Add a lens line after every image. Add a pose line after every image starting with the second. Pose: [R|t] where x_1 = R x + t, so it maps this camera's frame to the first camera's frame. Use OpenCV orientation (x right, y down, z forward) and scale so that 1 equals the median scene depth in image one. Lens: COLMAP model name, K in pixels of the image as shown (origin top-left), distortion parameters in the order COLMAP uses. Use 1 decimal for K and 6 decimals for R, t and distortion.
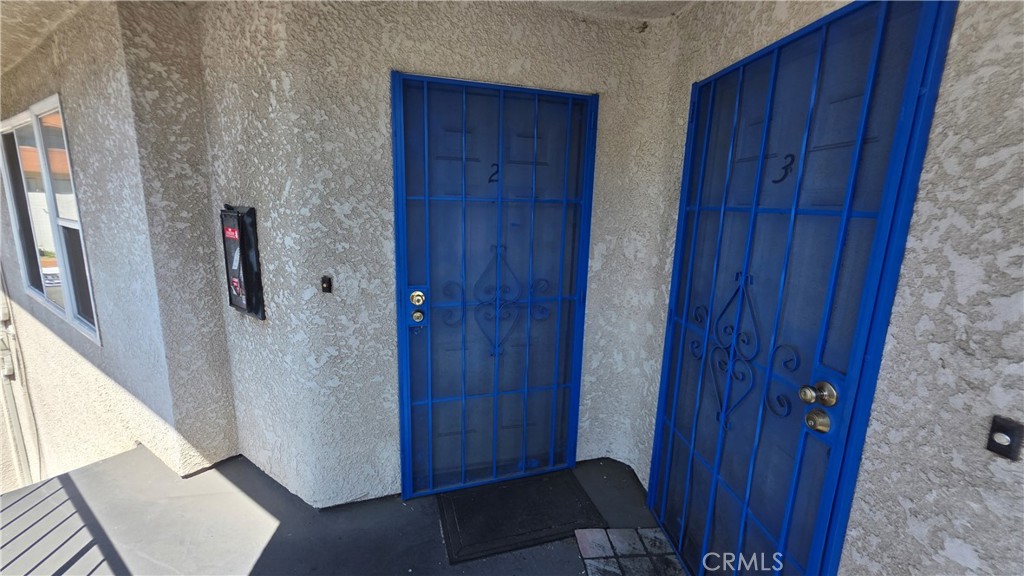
lens RADIAL K [[413.7, 0, 509.9], [0, 413.7, 283.7], [0, 0, 1]] dist [0.004708, 0.000057]
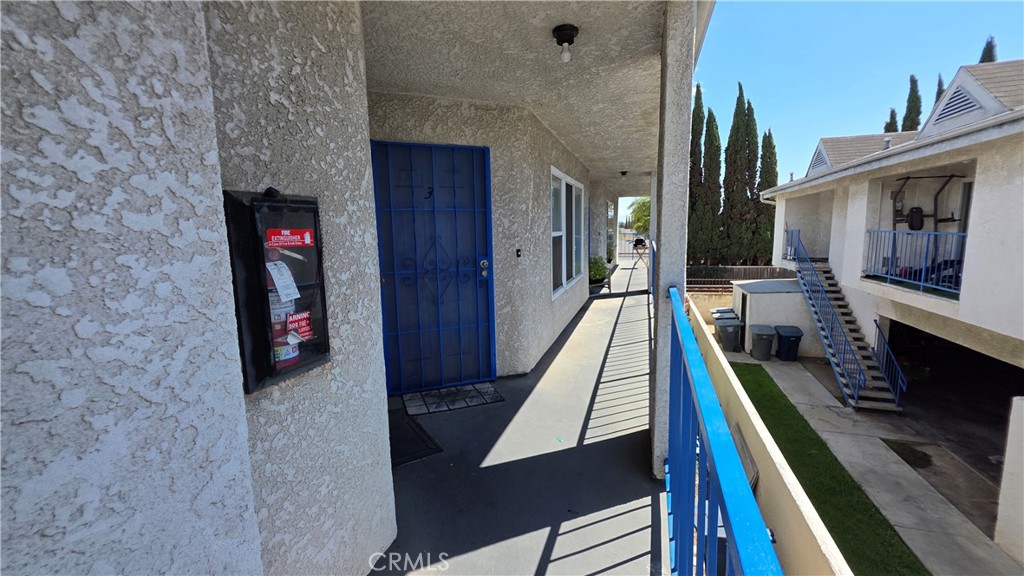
lens RADIAL K [[413.7, 0, 509.9], [0, 413.7, 283.7], [0, 0, 1]] dist [0.004708, 0.000057]
pose [[-0.263139, -0.149808, 0.953056, -1.464314], [0.198316, 0.958374, 0.205399, -0.130480], [-0.944155, 0.243055, -0.222477, 0.937955]]
